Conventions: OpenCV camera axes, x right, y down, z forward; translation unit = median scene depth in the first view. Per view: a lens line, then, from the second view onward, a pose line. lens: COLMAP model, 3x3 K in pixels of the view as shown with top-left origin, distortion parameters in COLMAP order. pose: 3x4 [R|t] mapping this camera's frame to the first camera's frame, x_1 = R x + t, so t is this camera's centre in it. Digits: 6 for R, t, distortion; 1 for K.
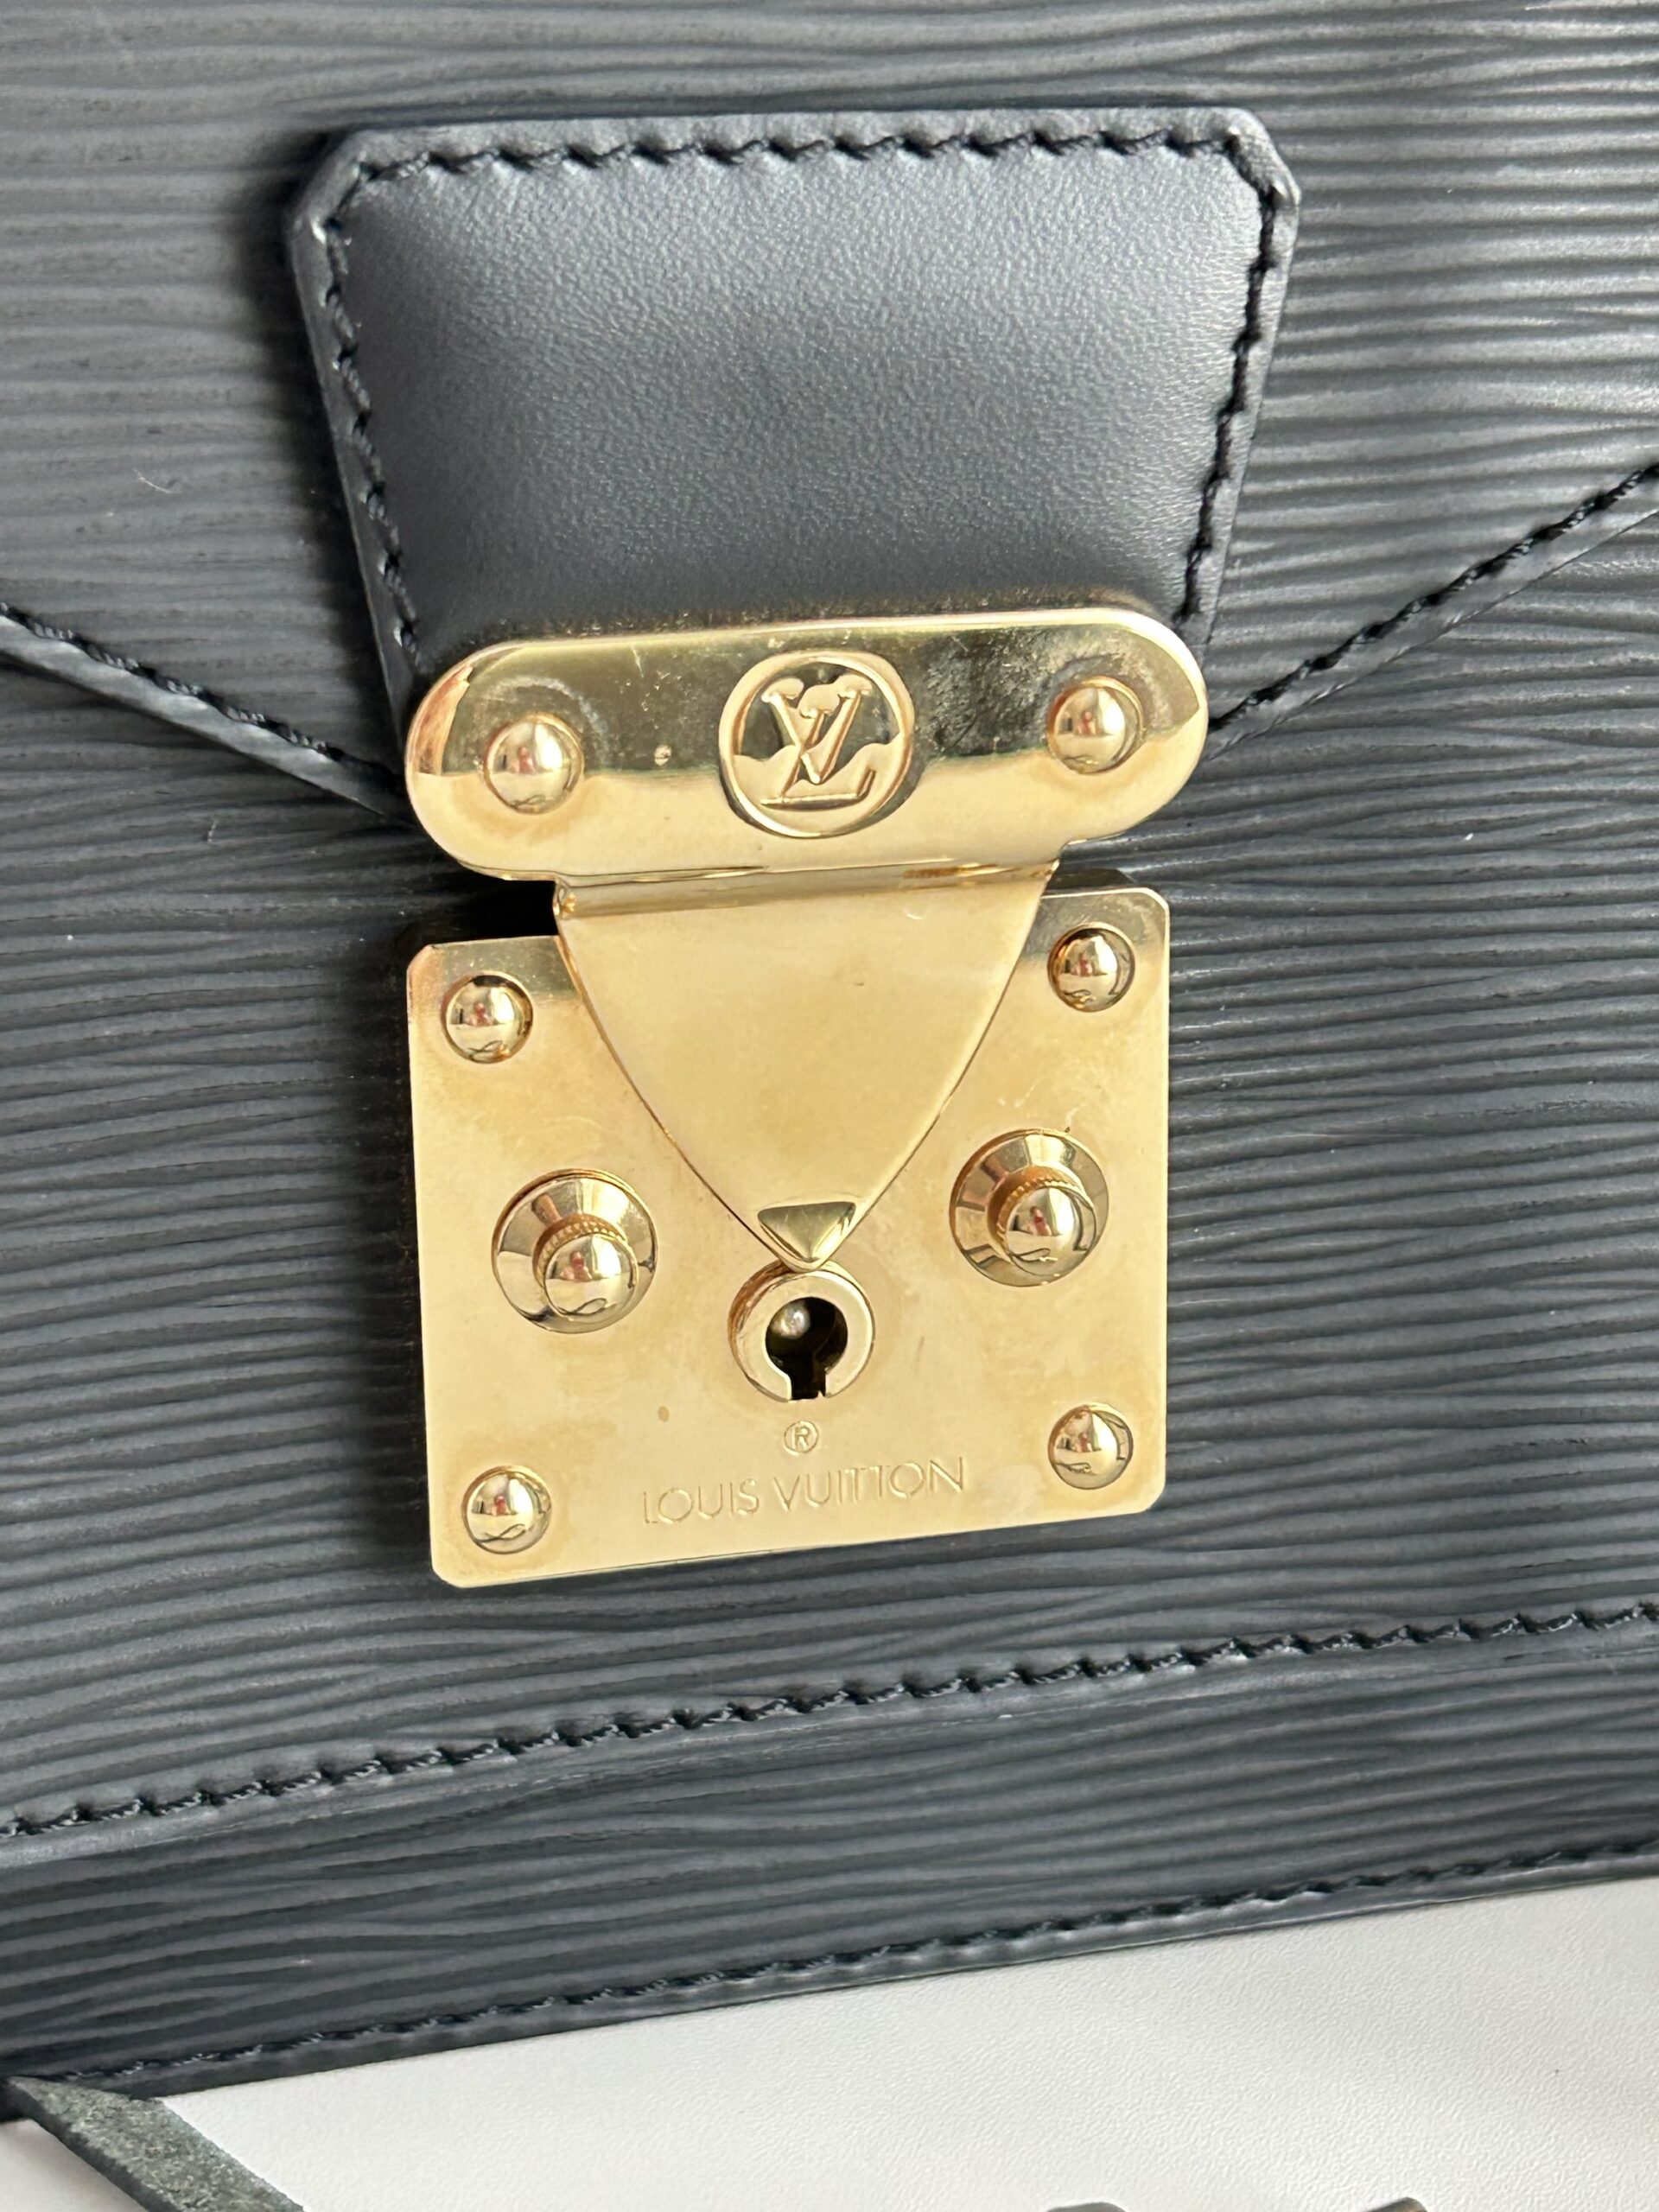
lens RADIAL K [[4130.2, 0, 829.5], [0, 4130.2, 1106.0], [0, 0, 1]] dist [0.125846, -0.157130]
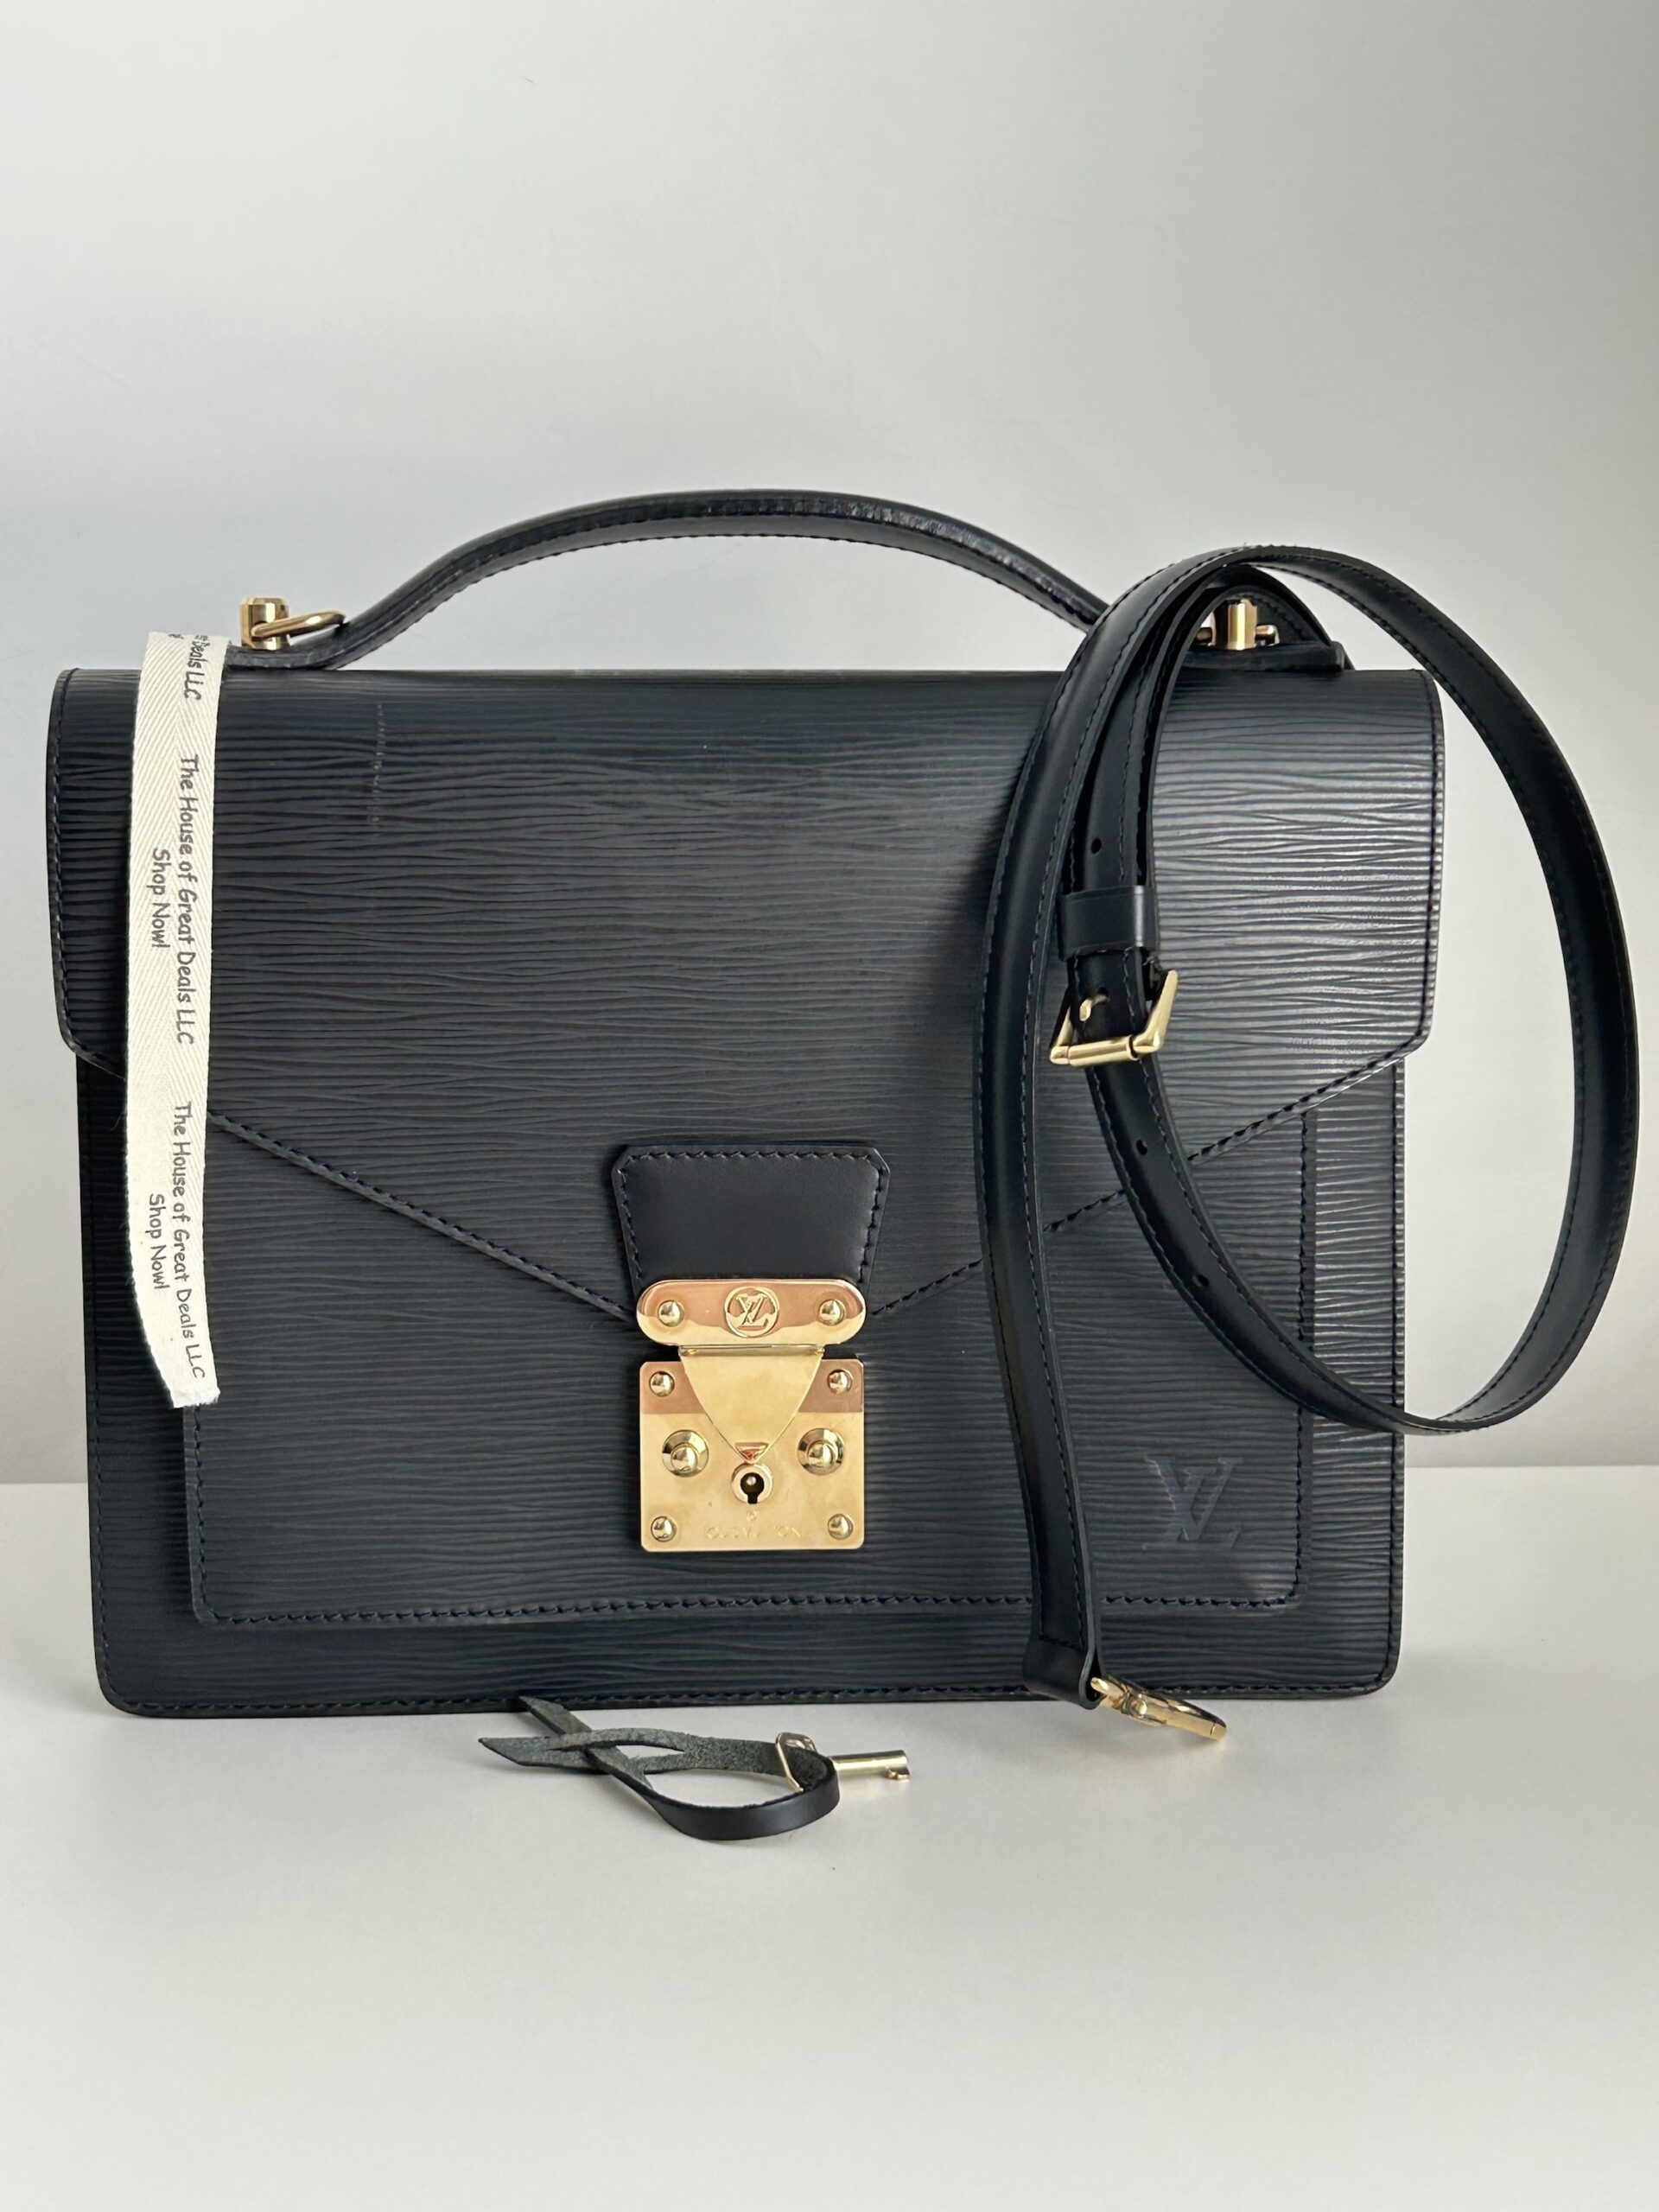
lens RADIAL K [[3171.8, 0, 829.5], [0, 3171.8, 1106.0], [0, 0, 1]] dist [0.222673, 0.003921]
pose [[0.970771, 0.044563, -0.235835, 0.664114], [-0.074532, 0.990005, -0.119727, 0.056199], [0.228142, 0.133805, 0.964390, -1.567272]]
